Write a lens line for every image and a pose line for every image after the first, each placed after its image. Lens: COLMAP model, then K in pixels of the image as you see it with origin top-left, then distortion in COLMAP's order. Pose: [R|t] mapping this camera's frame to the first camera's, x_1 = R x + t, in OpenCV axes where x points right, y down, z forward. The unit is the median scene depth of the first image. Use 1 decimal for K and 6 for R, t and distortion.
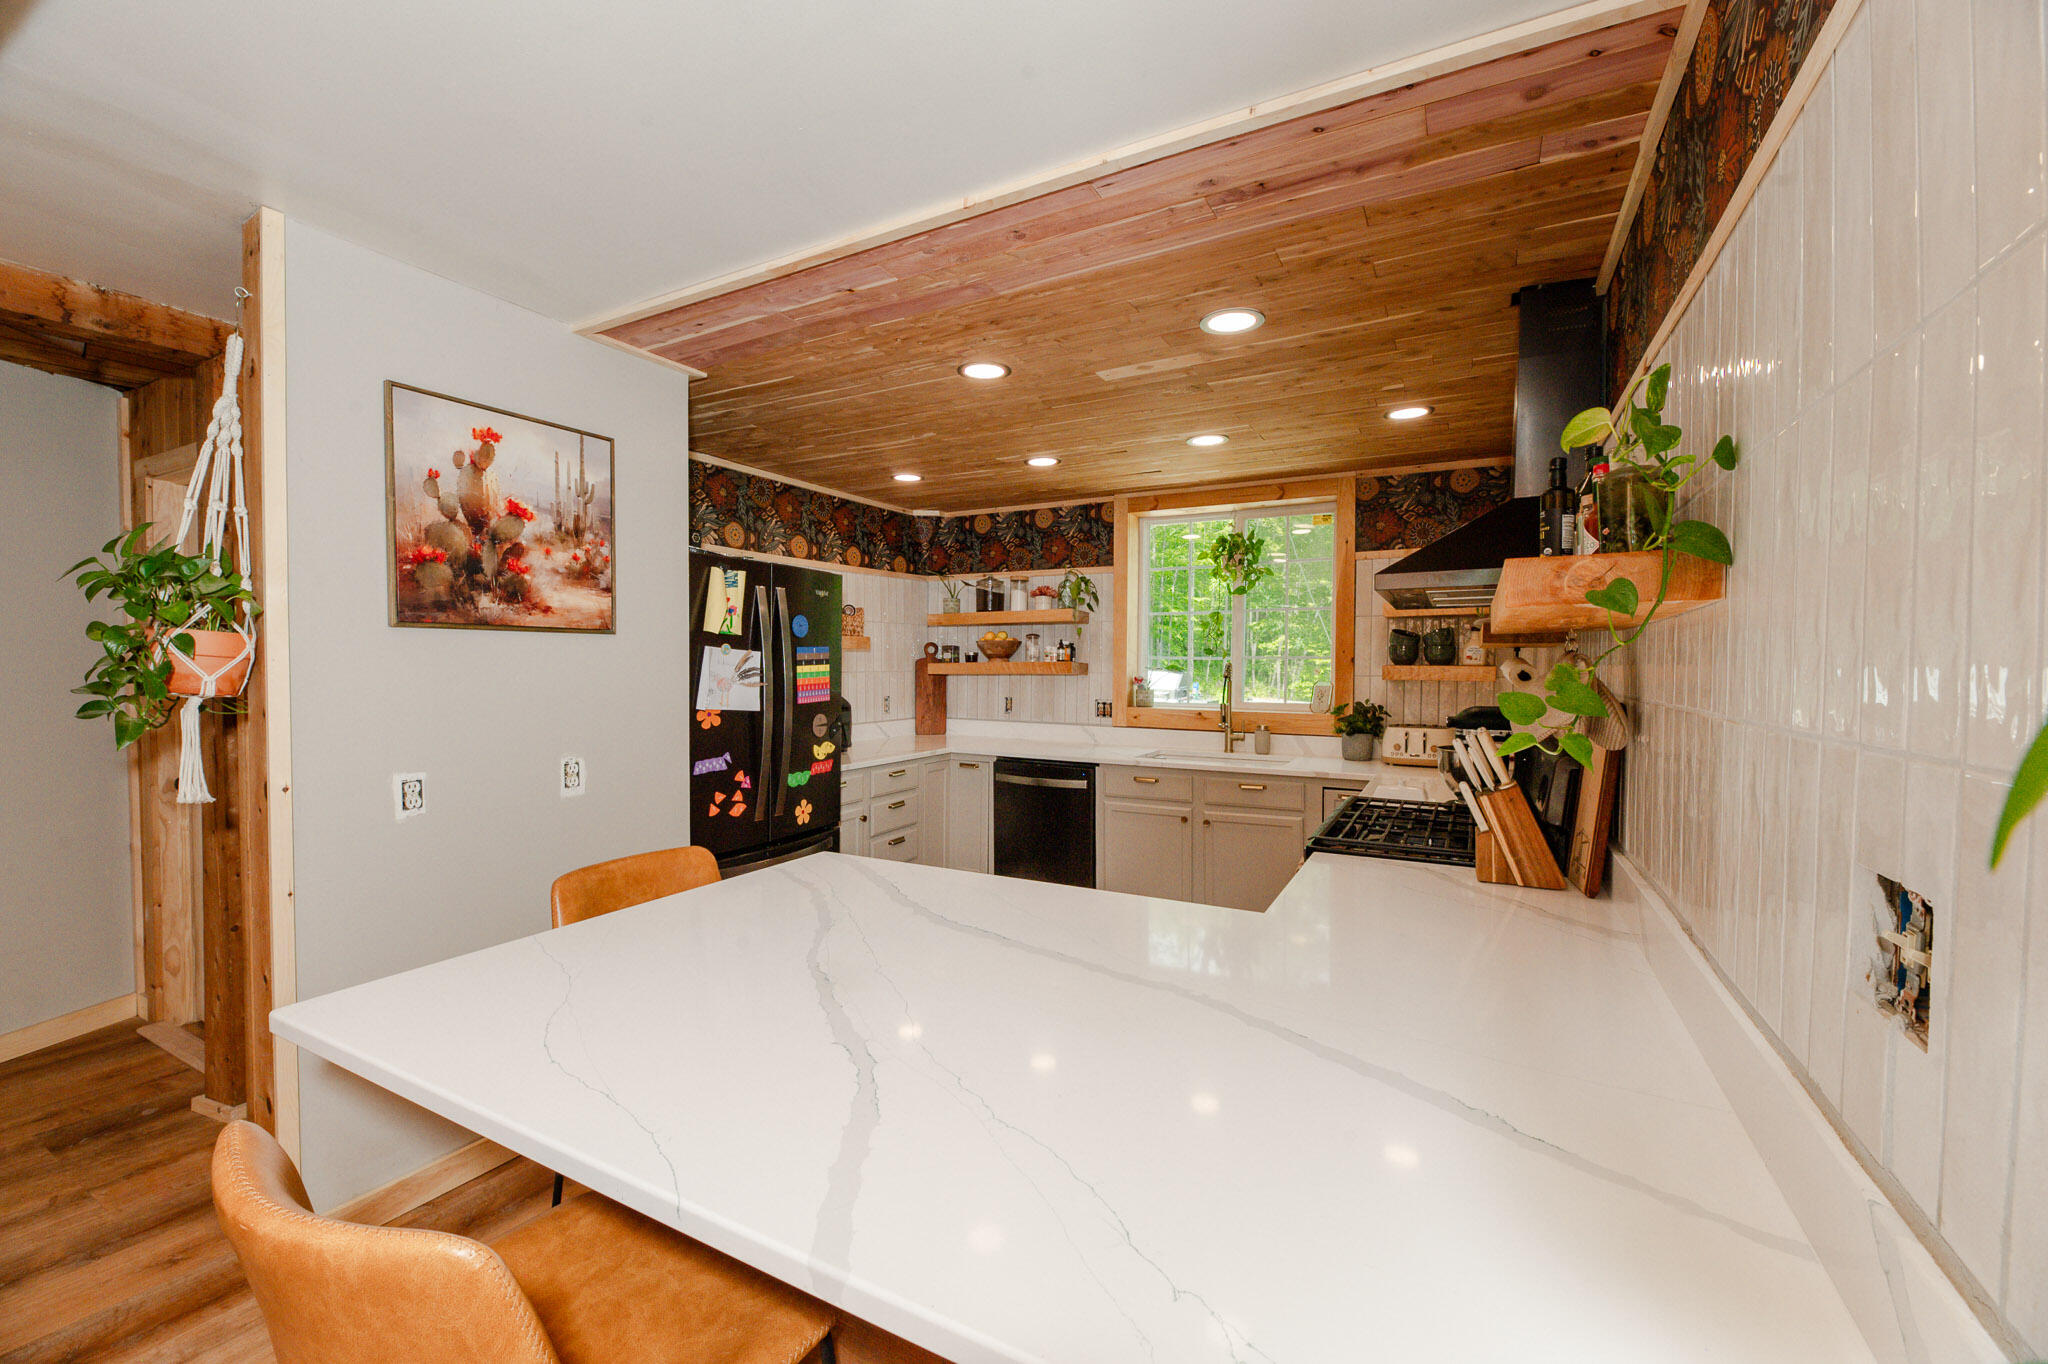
lens RADIAL K [[825.9, 0, 1025.1], [0, 825.9, 679.3], [0, 0, 1]] dist [-0.000492, -0.003424]
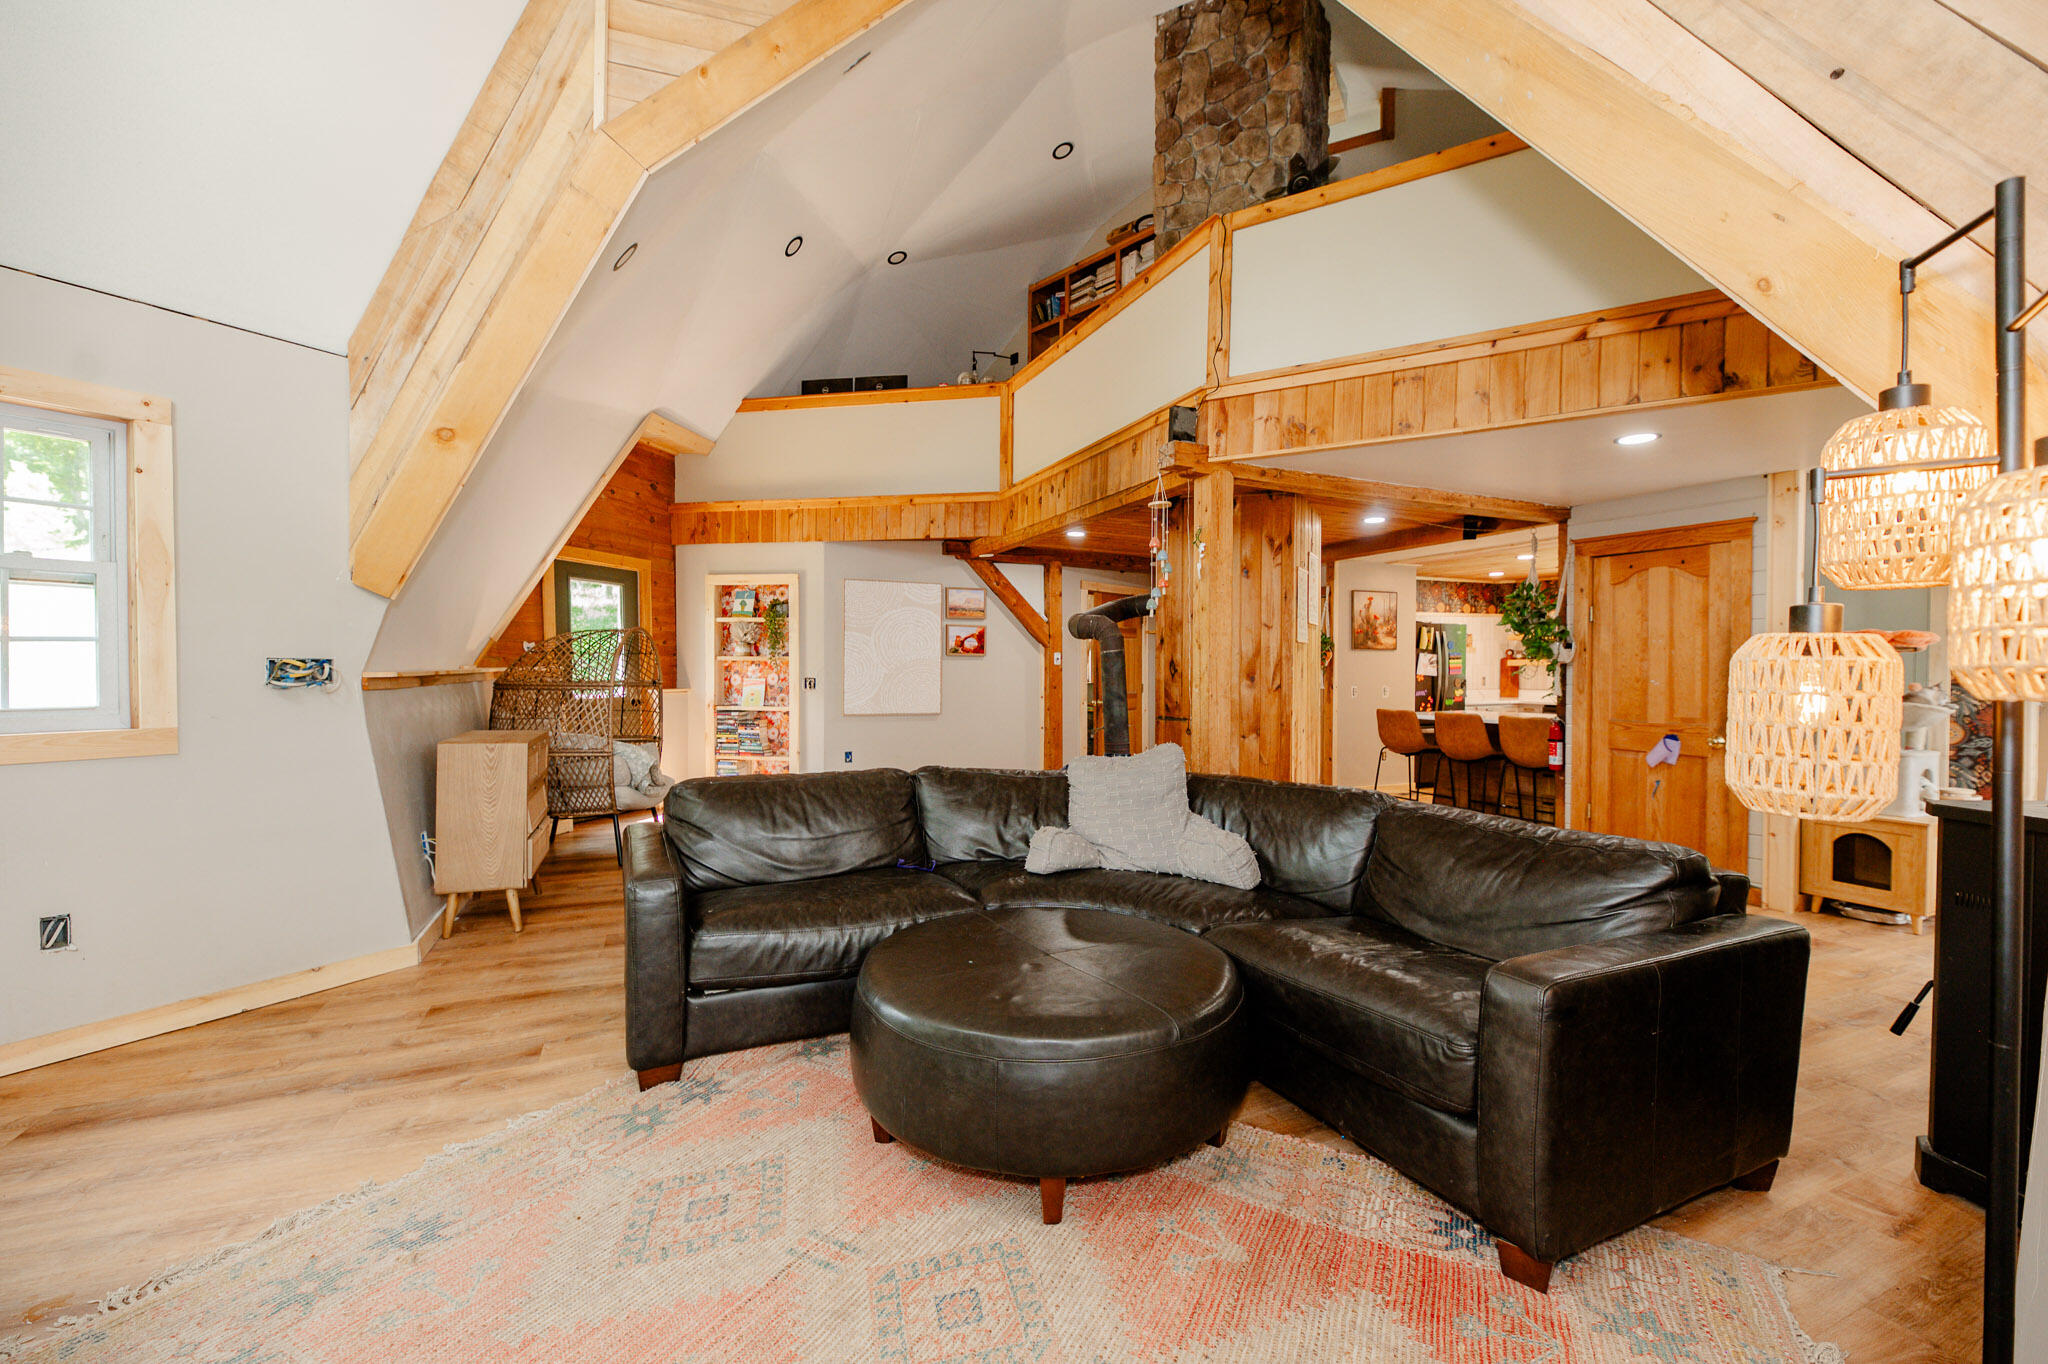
lens RADIAL K [[825.9, 0, 1051.0], [0, 825.9, 674.5], [0, 0, 1]] dist [-0.000492, -0.003424]
pose [[0.806088, 0.010921, -0.591695, 0.282947], [-0.012519, 0.999921, 0.001401, 0.044702], [0.591663, 0.006278, 0.806161, -2.031741]]
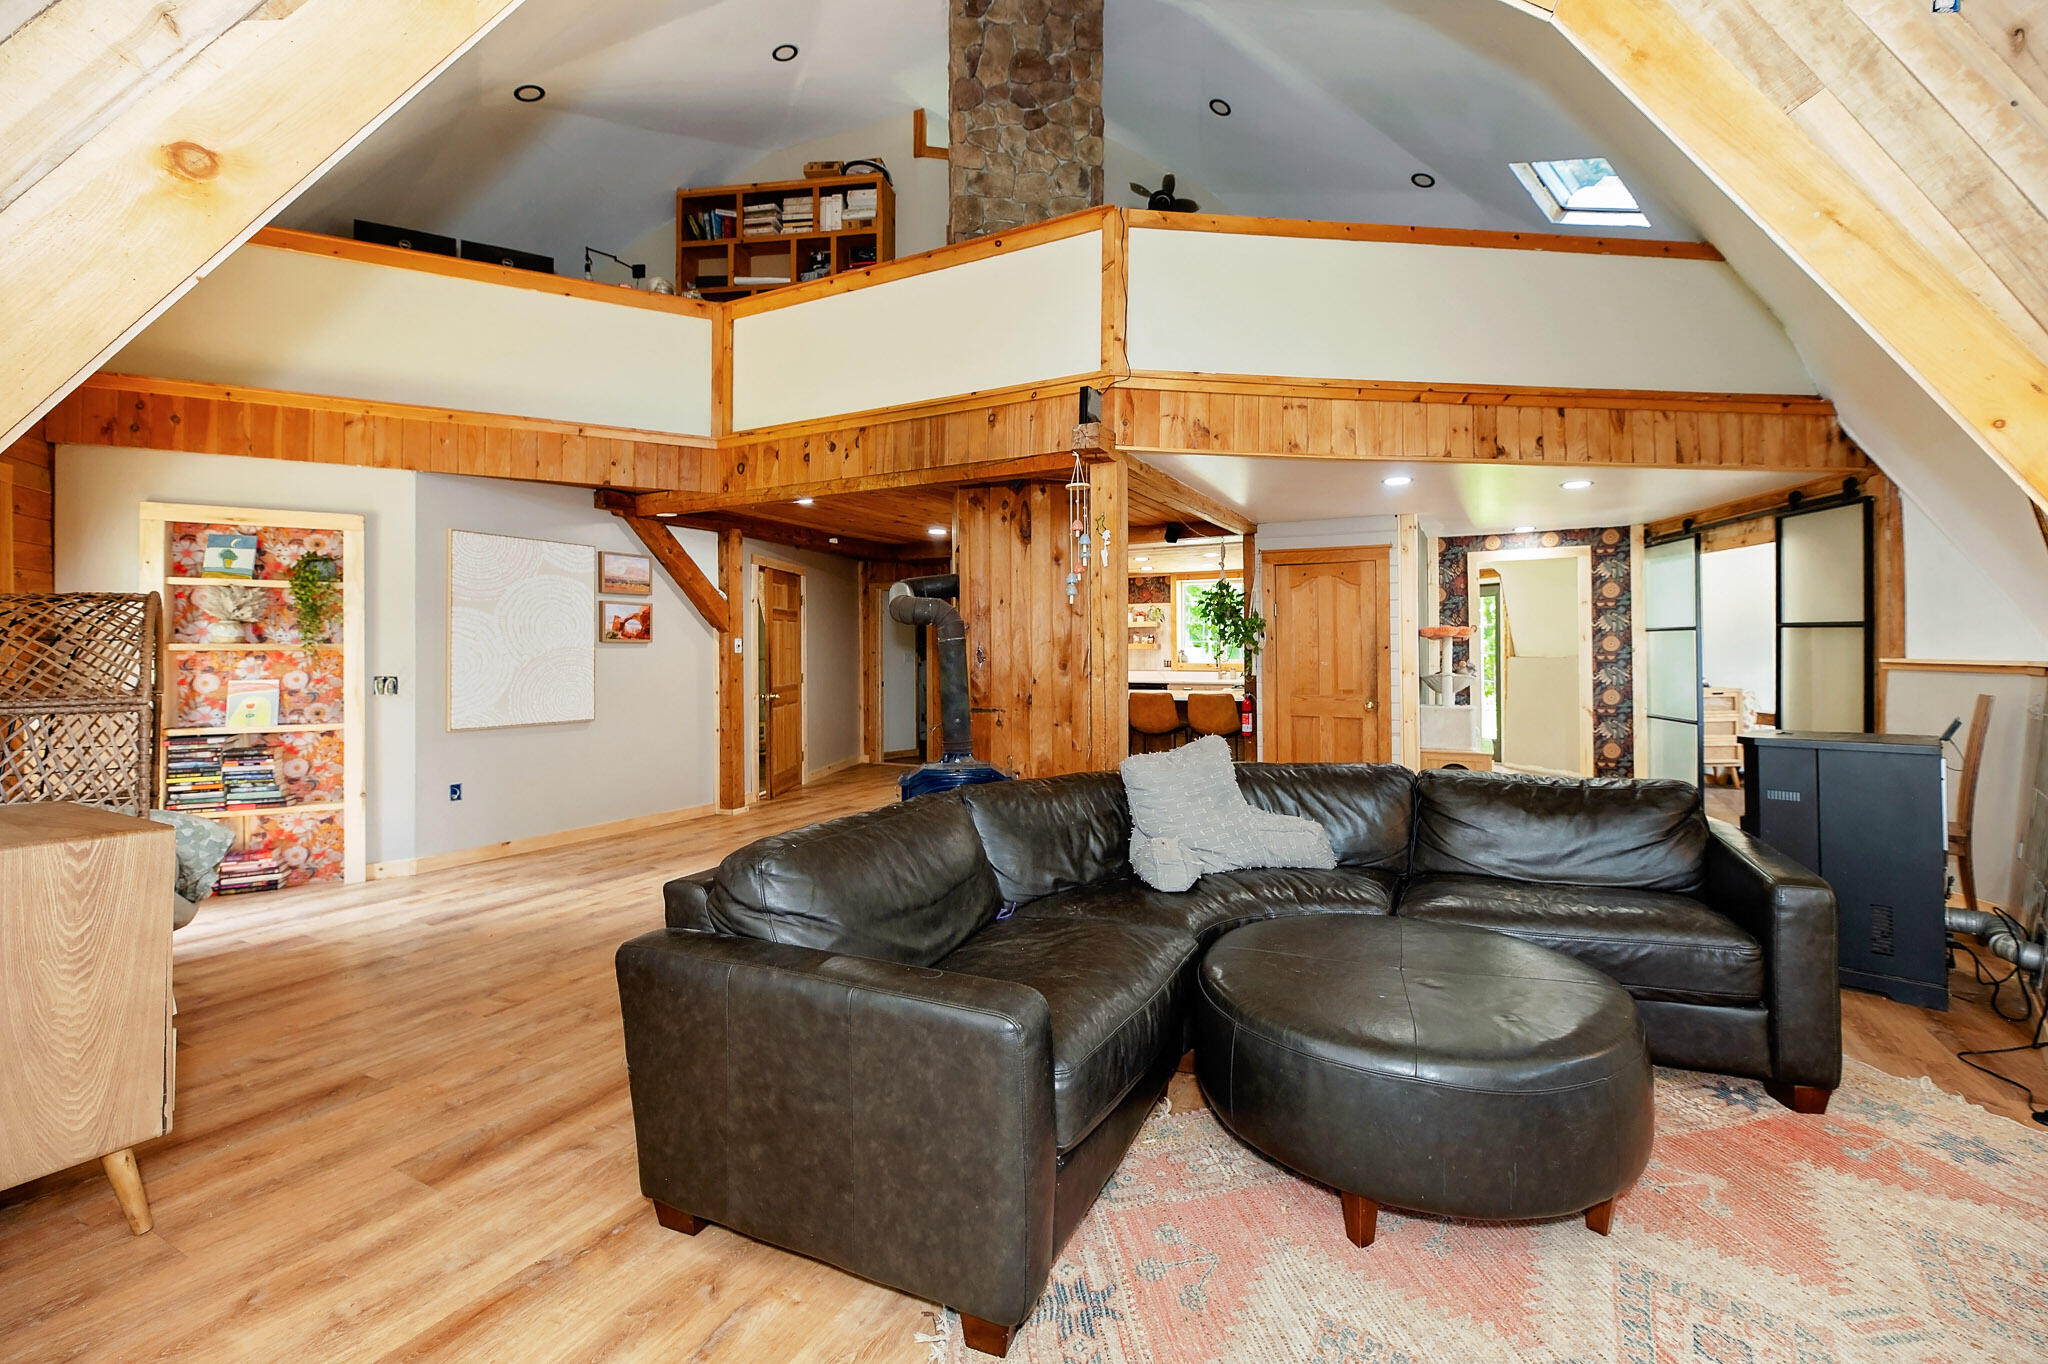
lens RADIAL K [[825.9, 0, 1078.3], [0, 825.9, 637.2], [0, 0, 1]] dist [-0.000492, -0.003424]
pose [[0.999081, -0.000594, 0.042862, -0.406937], [0.001788, 0.999611, -0.027829, 0.037977], [-0.042828, 0.027880, 0.998693, -2.117540]]
